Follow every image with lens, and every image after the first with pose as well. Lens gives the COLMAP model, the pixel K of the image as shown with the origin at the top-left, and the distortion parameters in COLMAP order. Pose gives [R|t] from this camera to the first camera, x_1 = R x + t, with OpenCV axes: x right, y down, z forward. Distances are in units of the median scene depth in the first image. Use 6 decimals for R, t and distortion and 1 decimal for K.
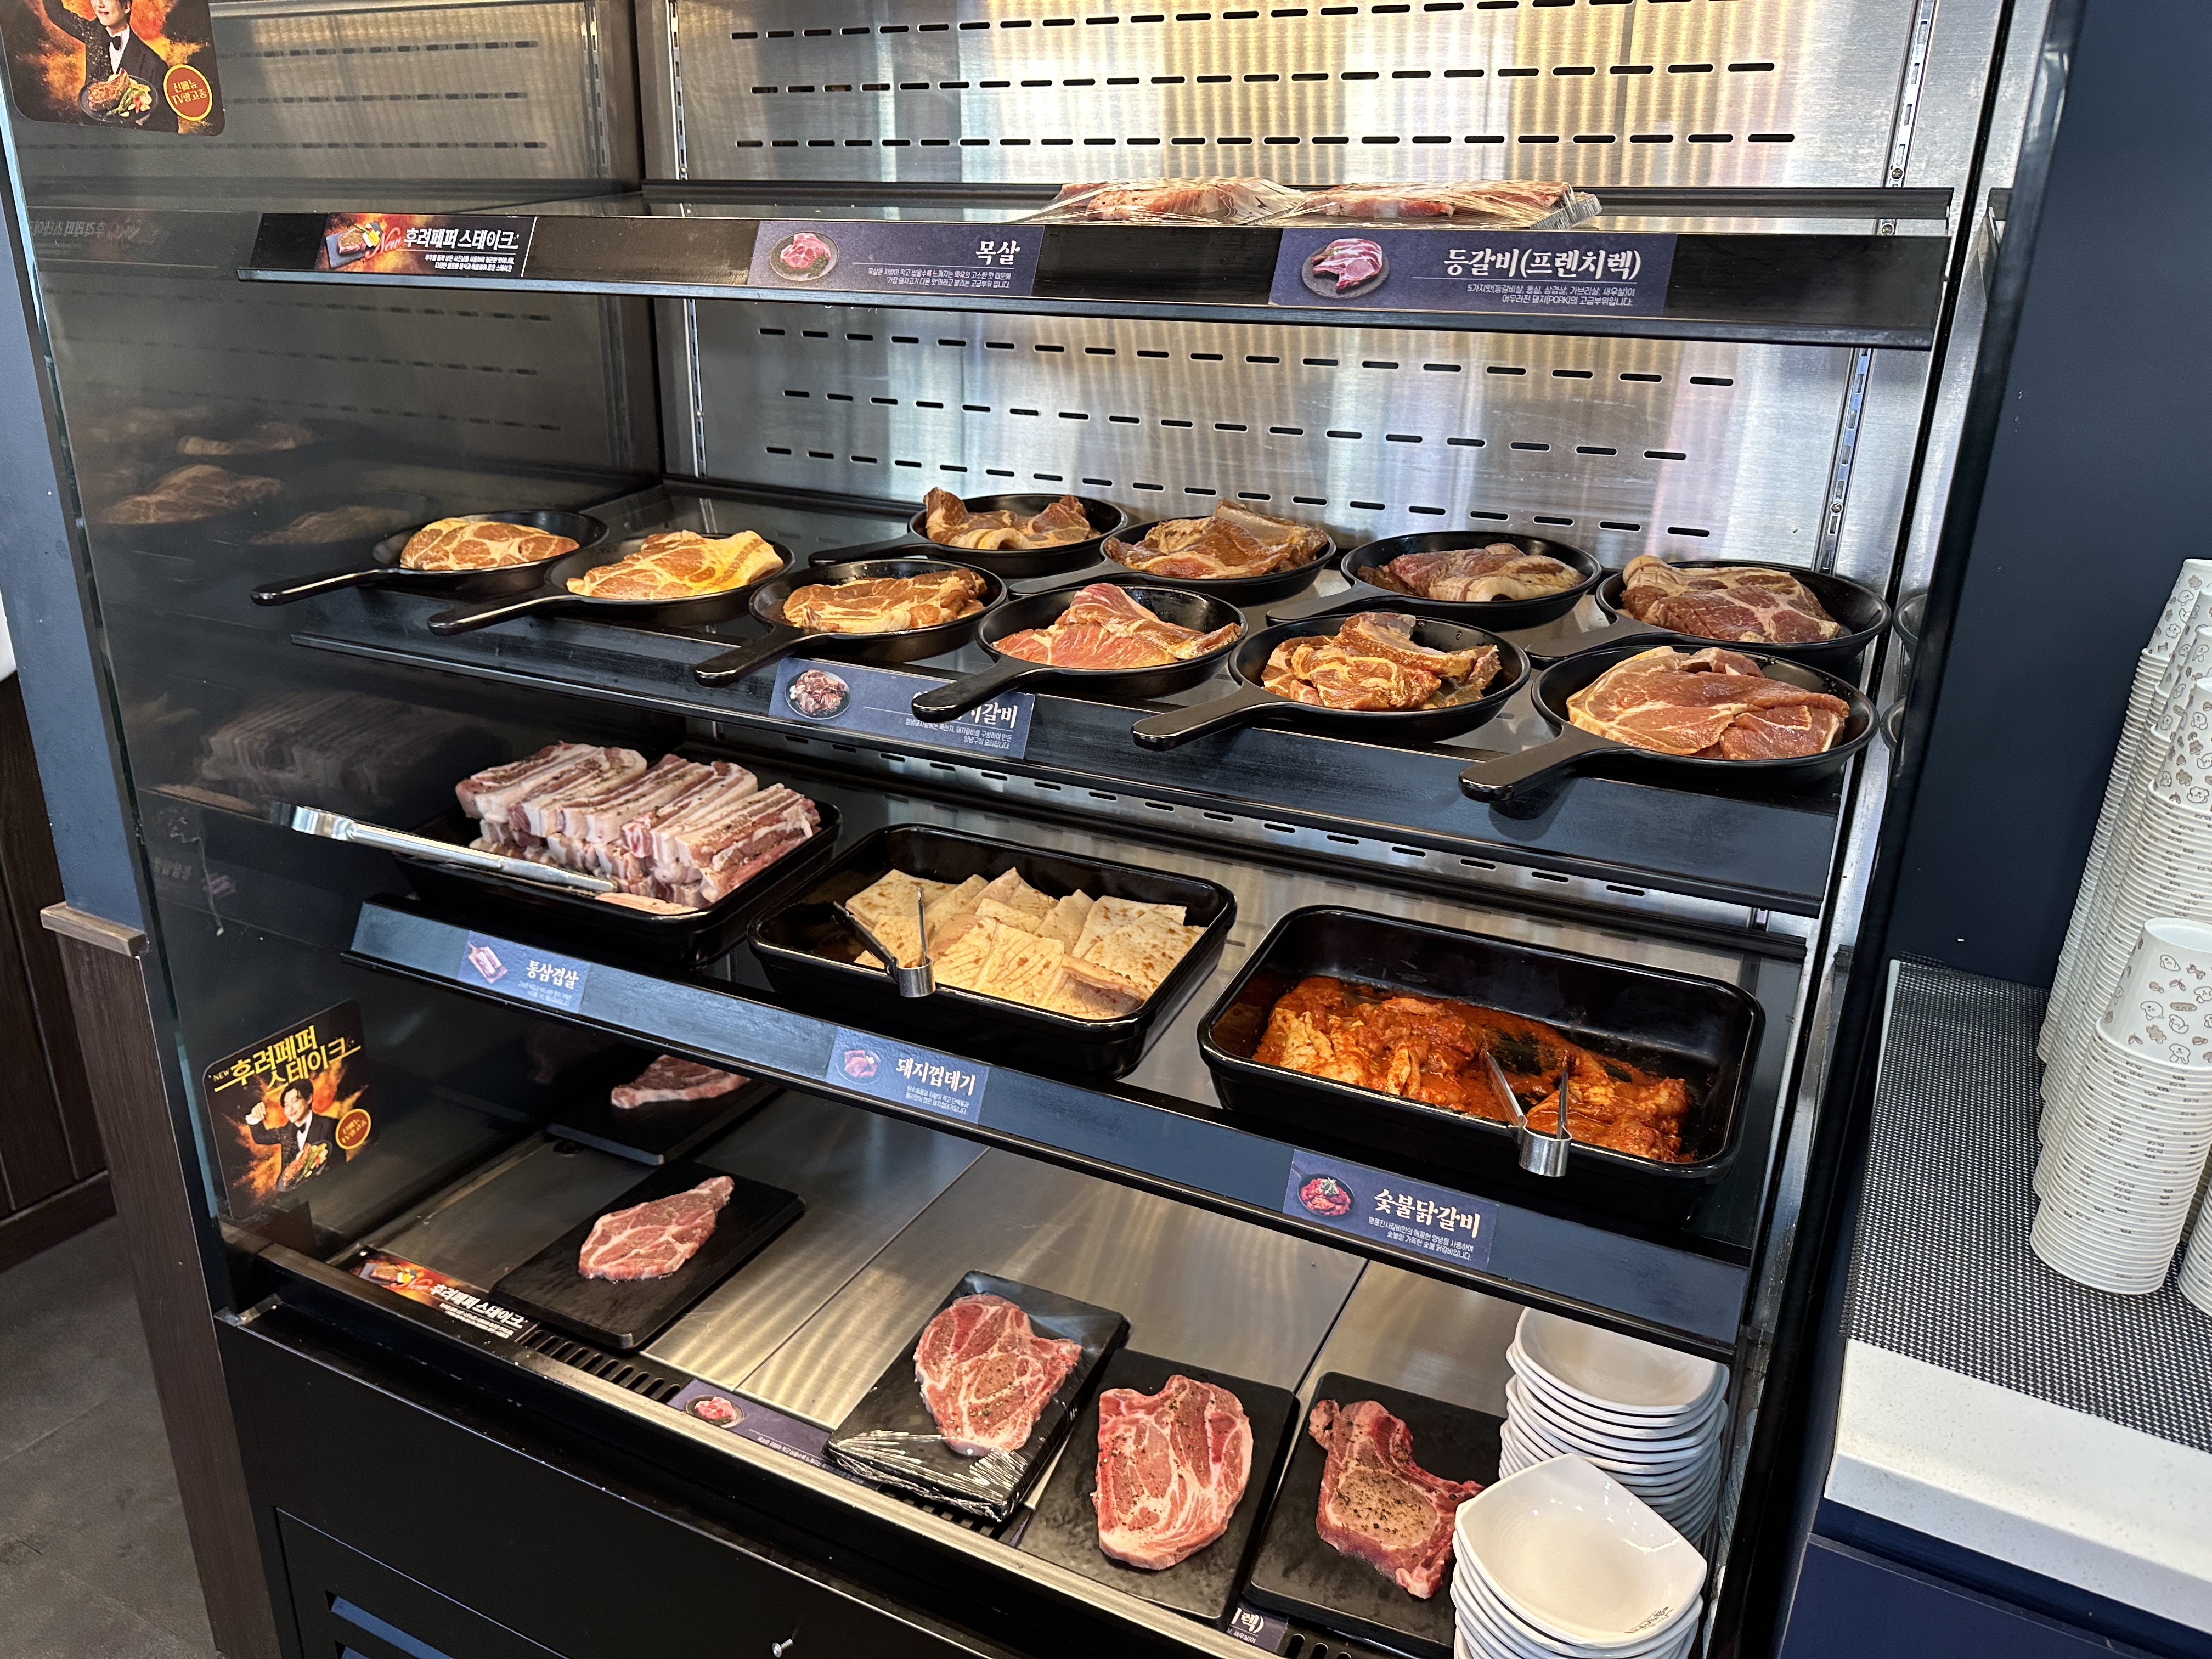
lens RADIAL K [[1633.9, 0, 1093.7], [0, 1633.9, 869.8], [0, 0, 1]] dist [0.152909, -0.245998]
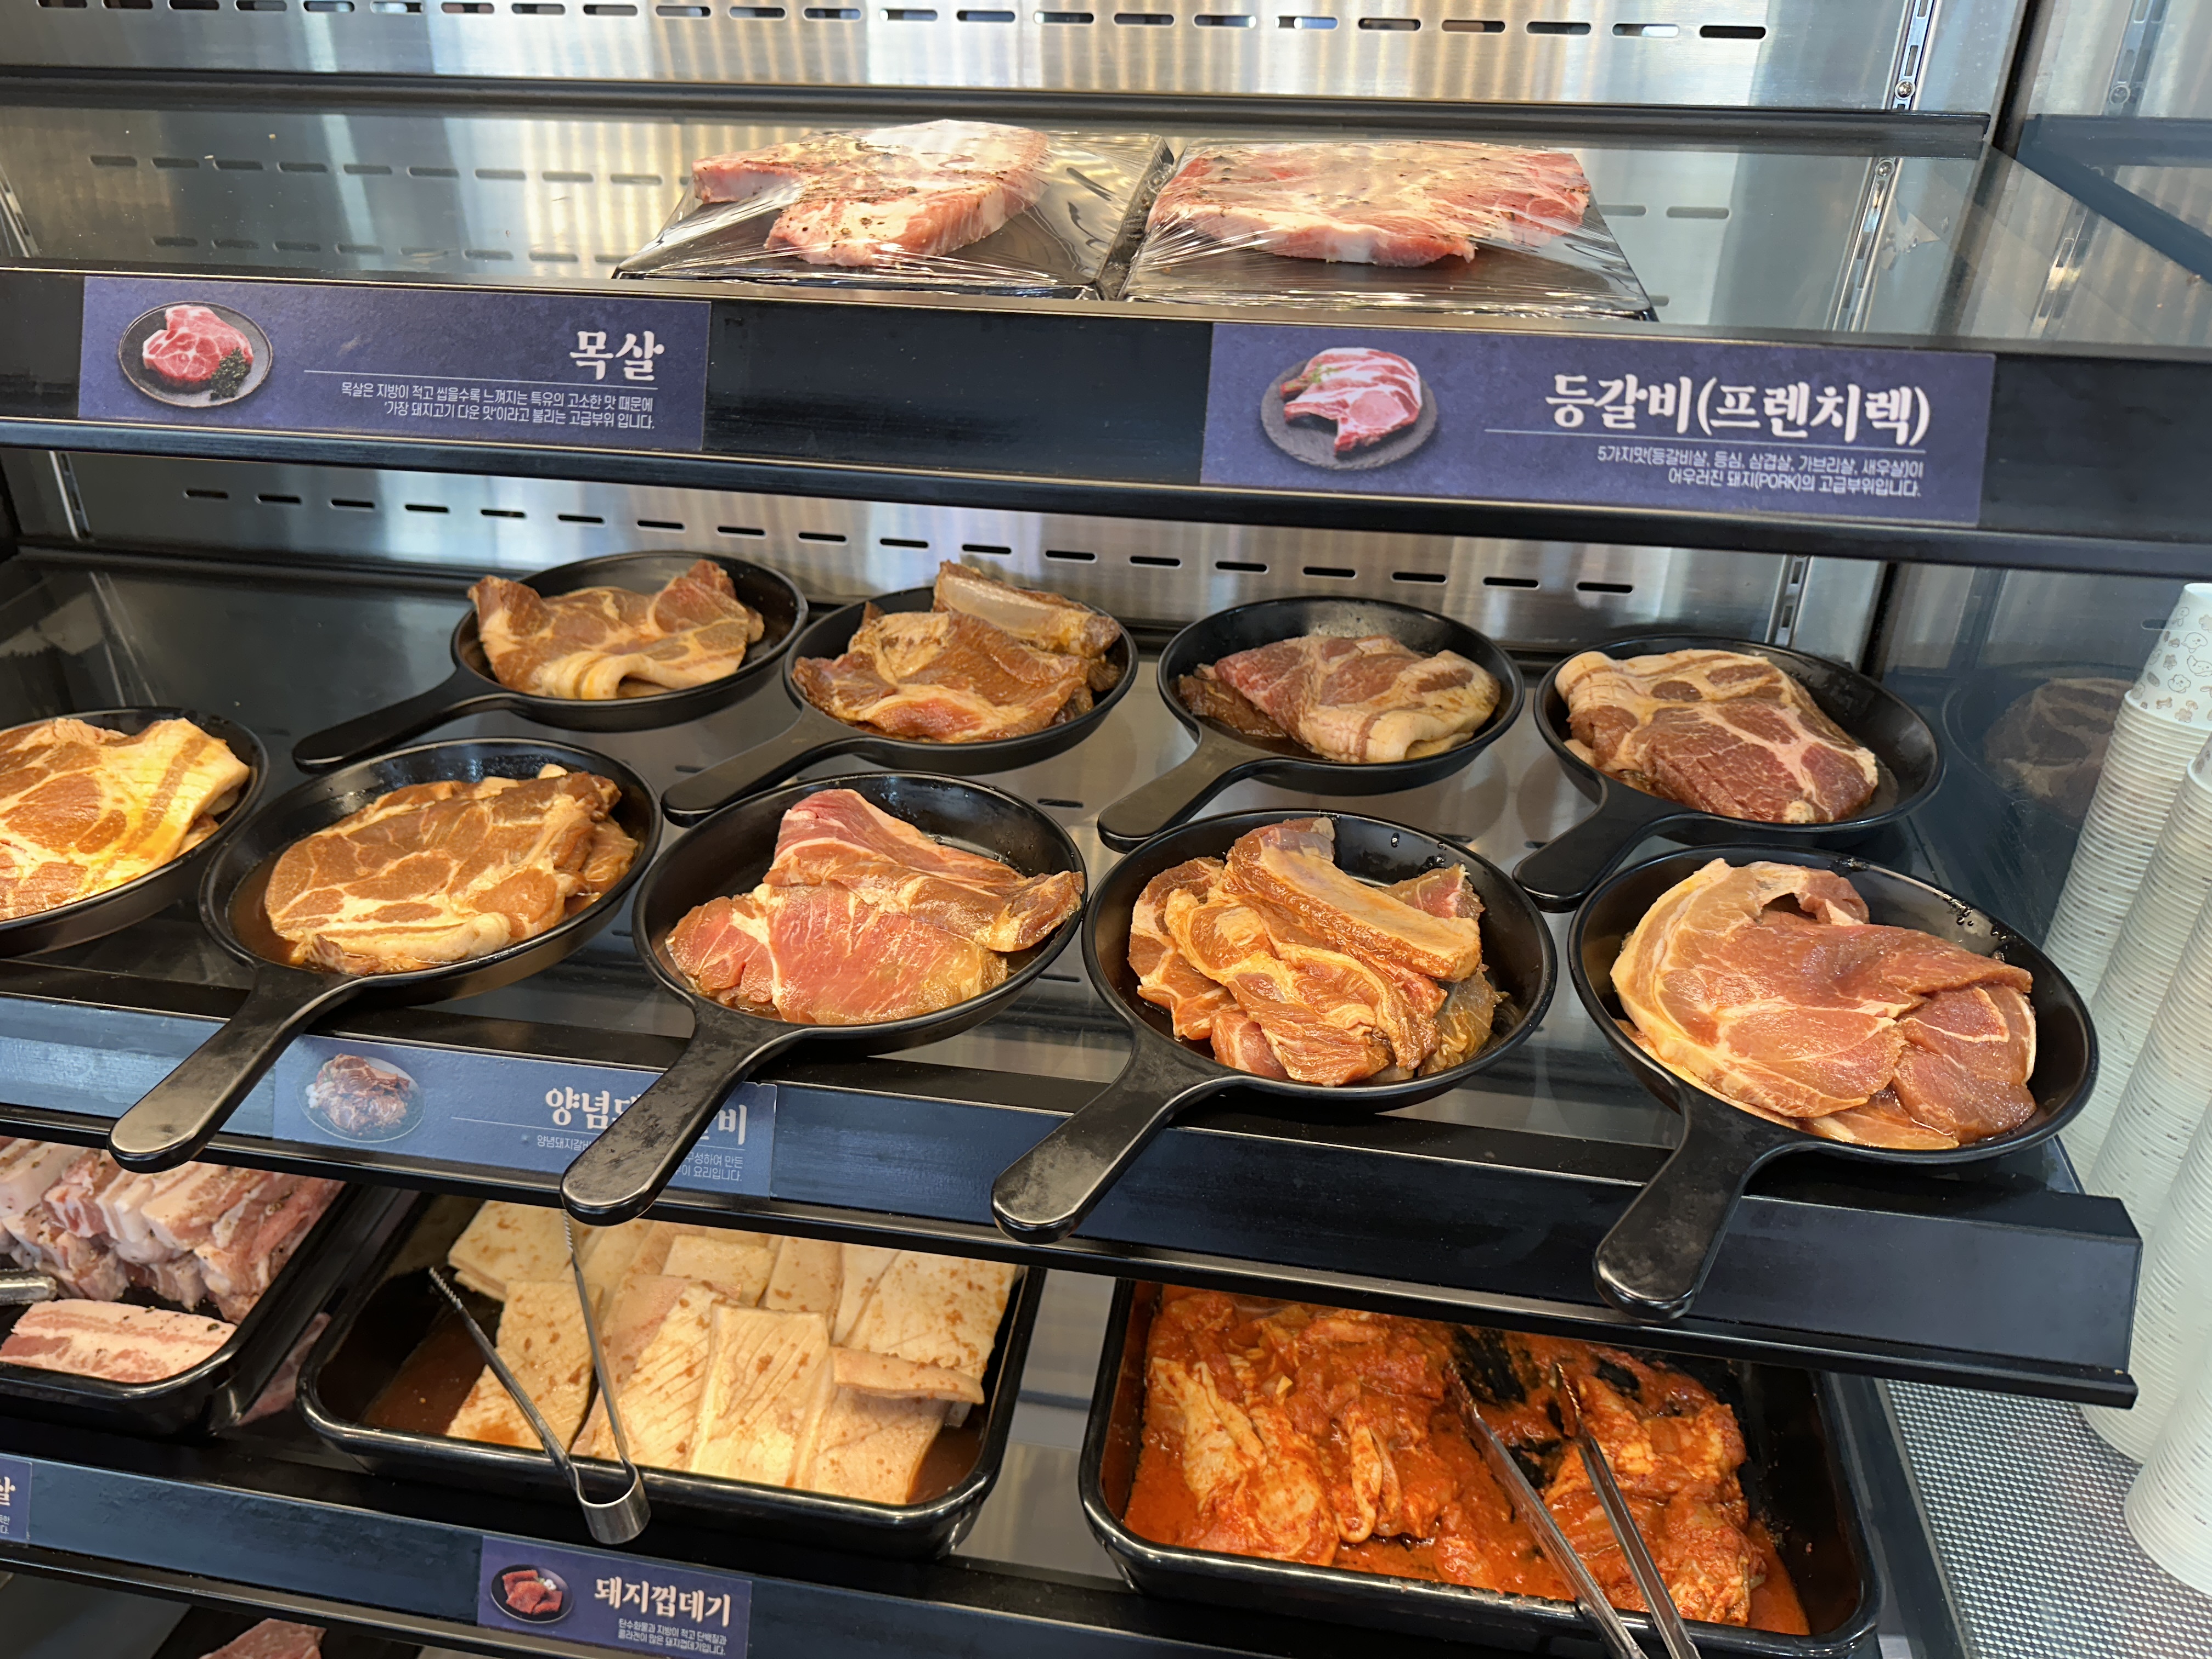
lens RADIAL K [[1569.8, 0, 1075.4], [0, 1569.8, 831.9], [0, 0, 1]] dist [0.075582, -0.118309]
pose [[0.957289, -0.144168, 0.250626, -0.057209], [0.108109, 0.982422, 0.152185, -0.250010], [-0.268161, -0.118590, 0.956047, 0.424671]]
